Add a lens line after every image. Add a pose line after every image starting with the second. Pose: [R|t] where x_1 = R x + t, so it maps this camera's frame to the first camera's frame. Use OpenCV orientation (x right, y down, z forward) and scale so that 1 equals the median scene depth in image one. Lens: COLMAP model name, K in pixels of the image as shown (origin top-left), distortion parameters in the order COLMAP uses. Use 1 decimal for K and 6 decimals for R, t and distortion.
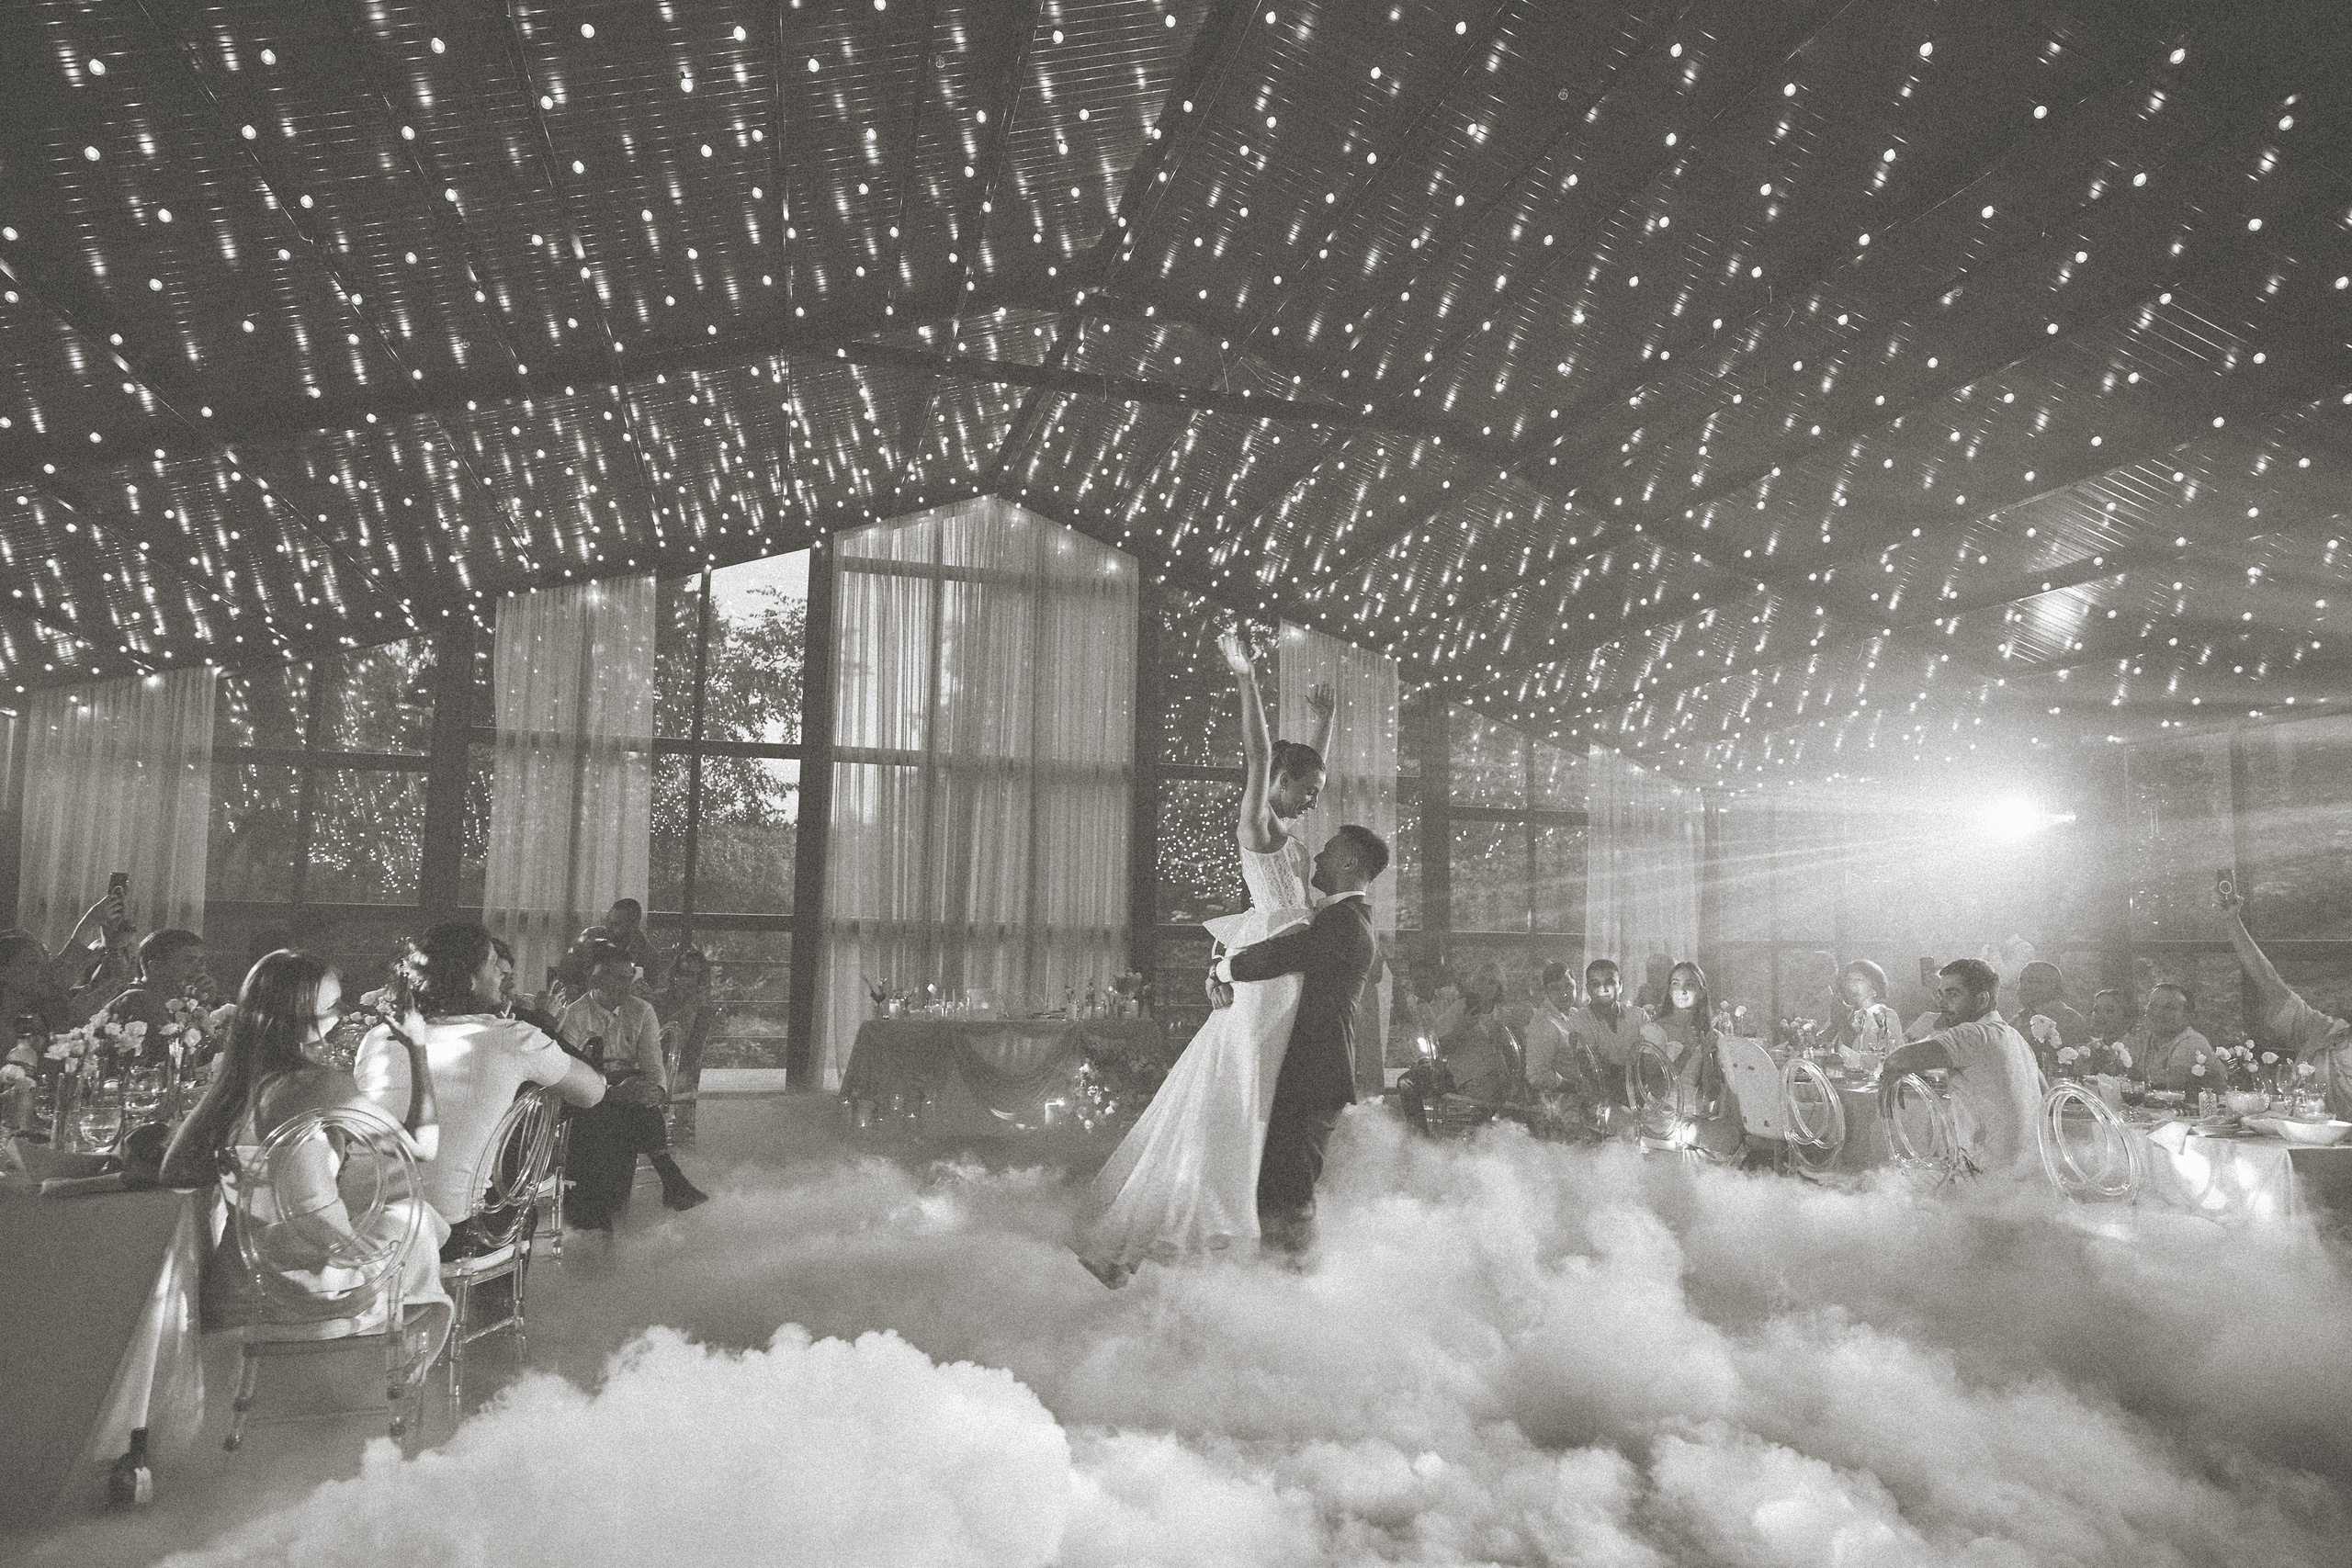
lens RADIAL K [[1596.2, 0, 1182.3], [0, 1596.2, 796.3], [0, 0, 1]] dist [0.002291, 0.000189]
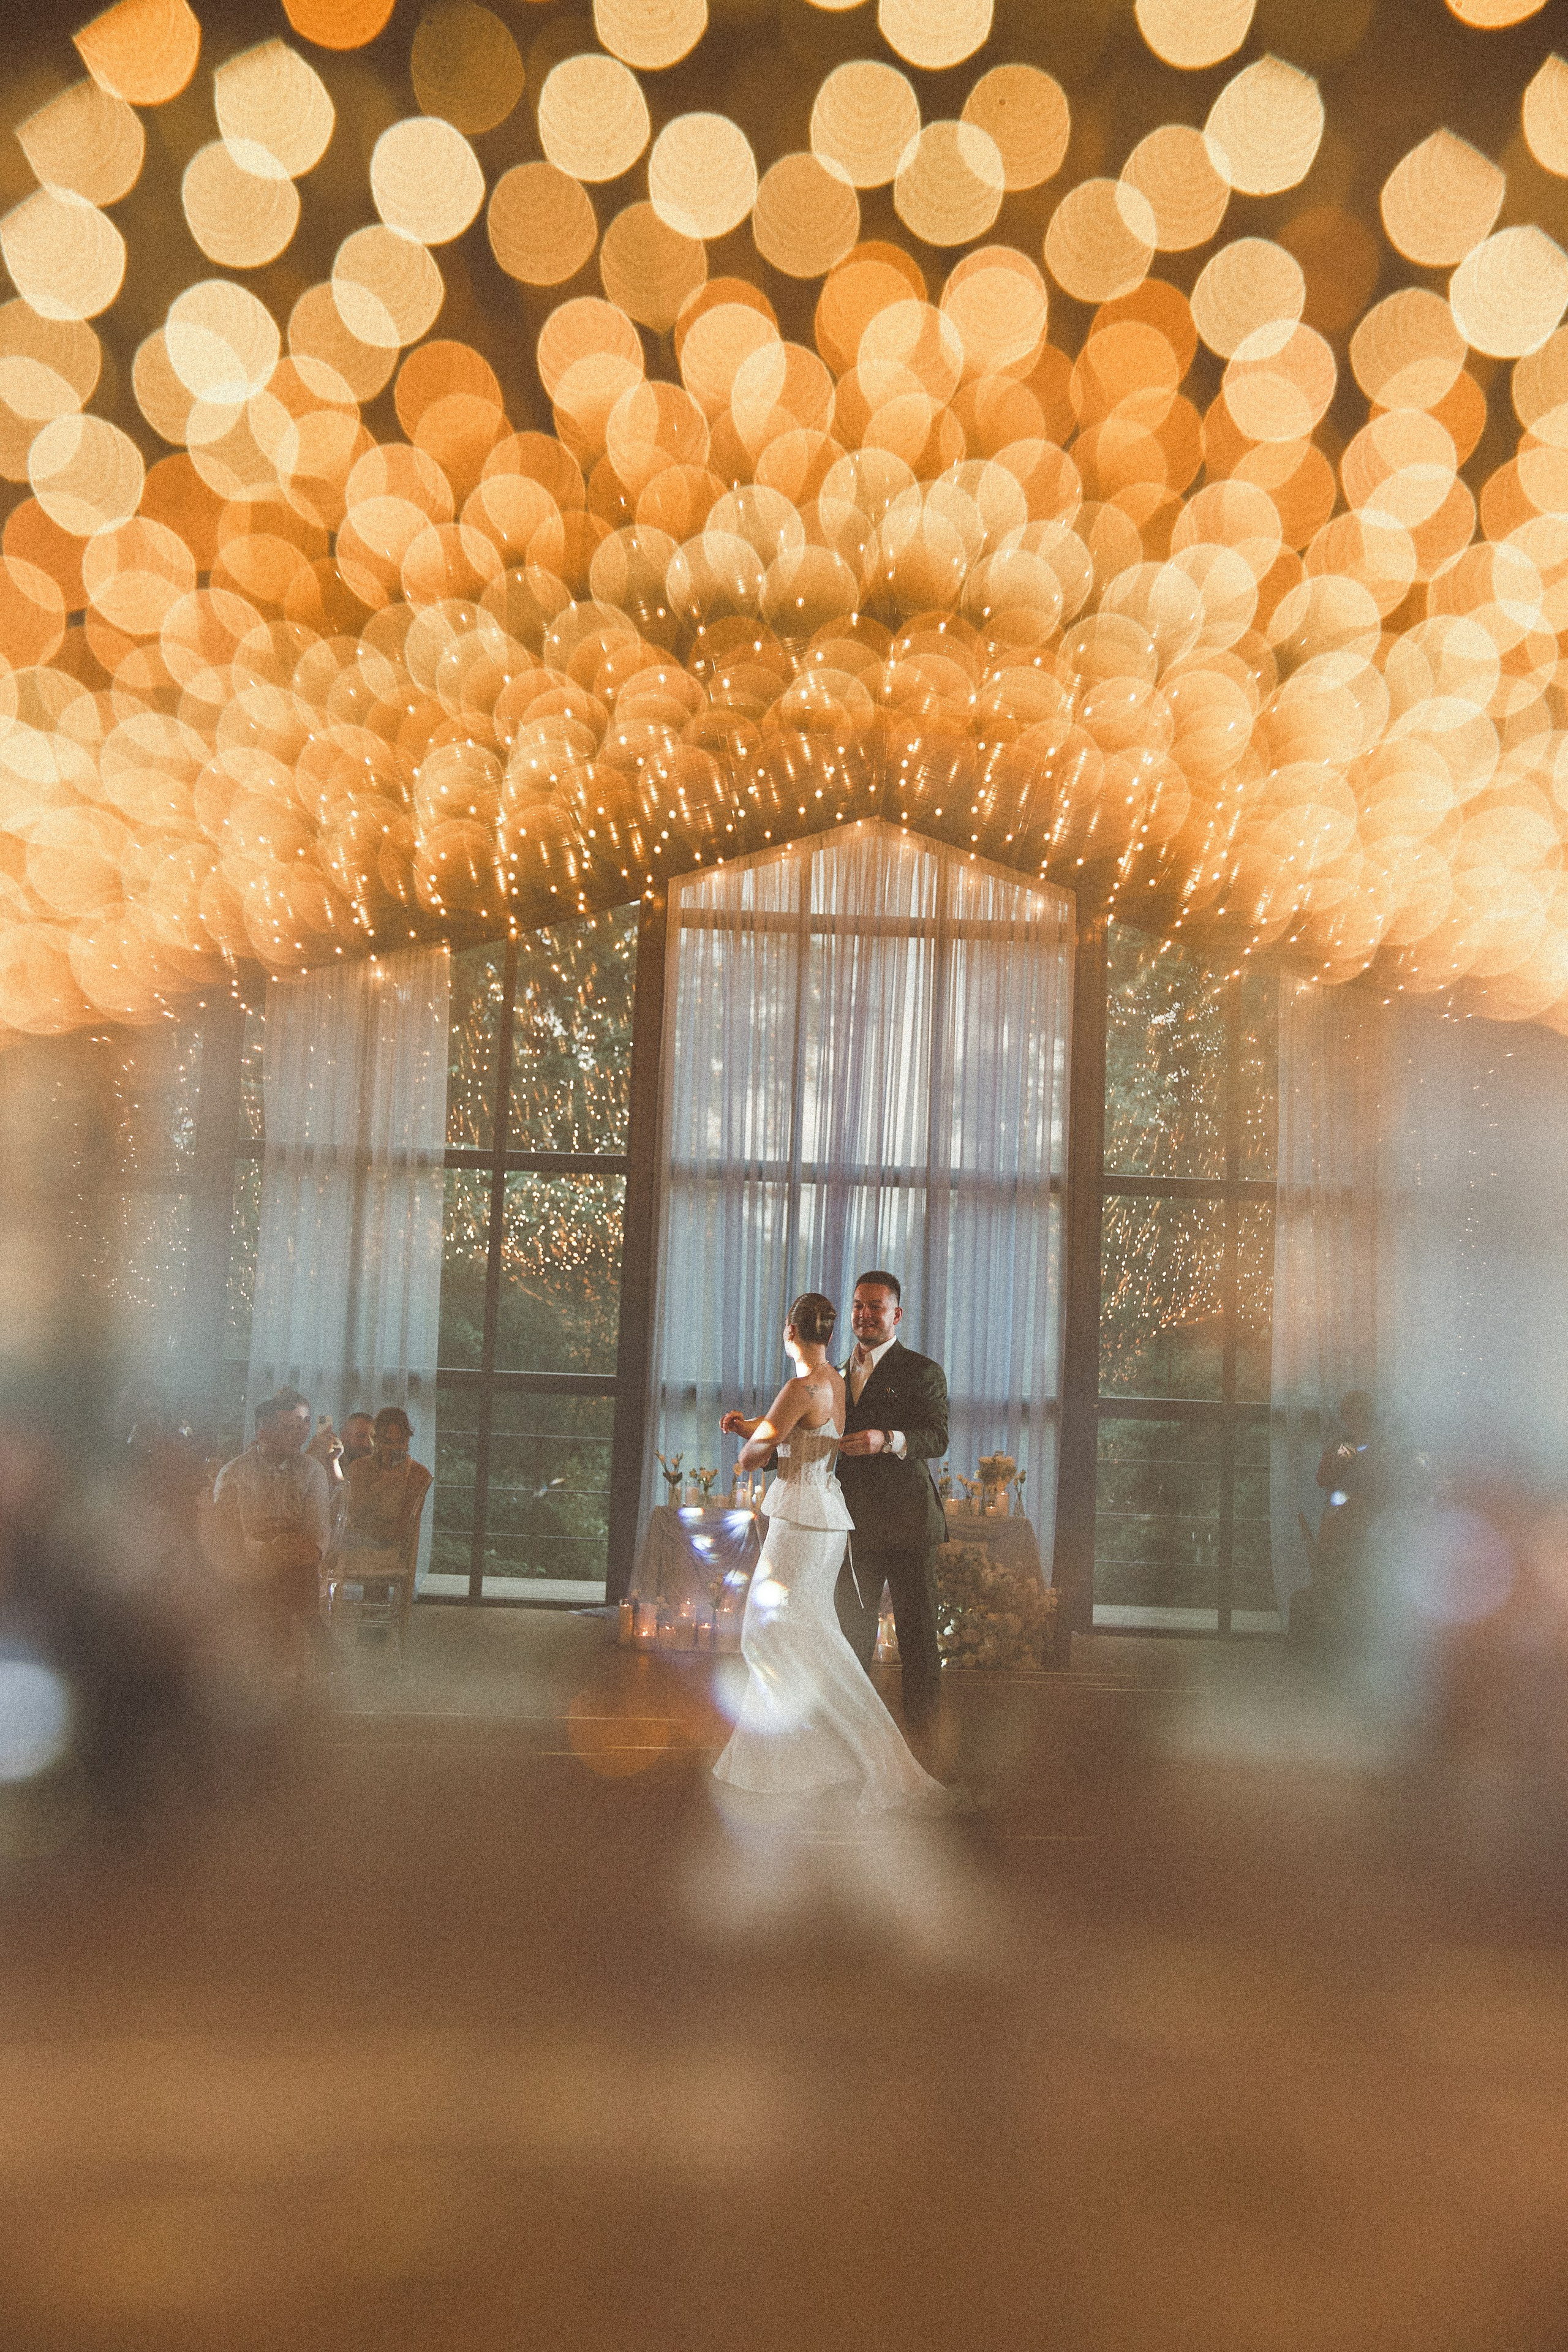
lens RADIAL K [[2789.2, 0, 721.4], [0, 2789.2, 1077.1], [0, 0, 1]] dist [-0.037236, 0.000000]
pose [[0.946004, -0.020417, -0.323512, 0.282738], [0.004774, 0.998784, -0.049074, -0.003998], [0.324120, 0.044879, 0.944951, -0.306955]]
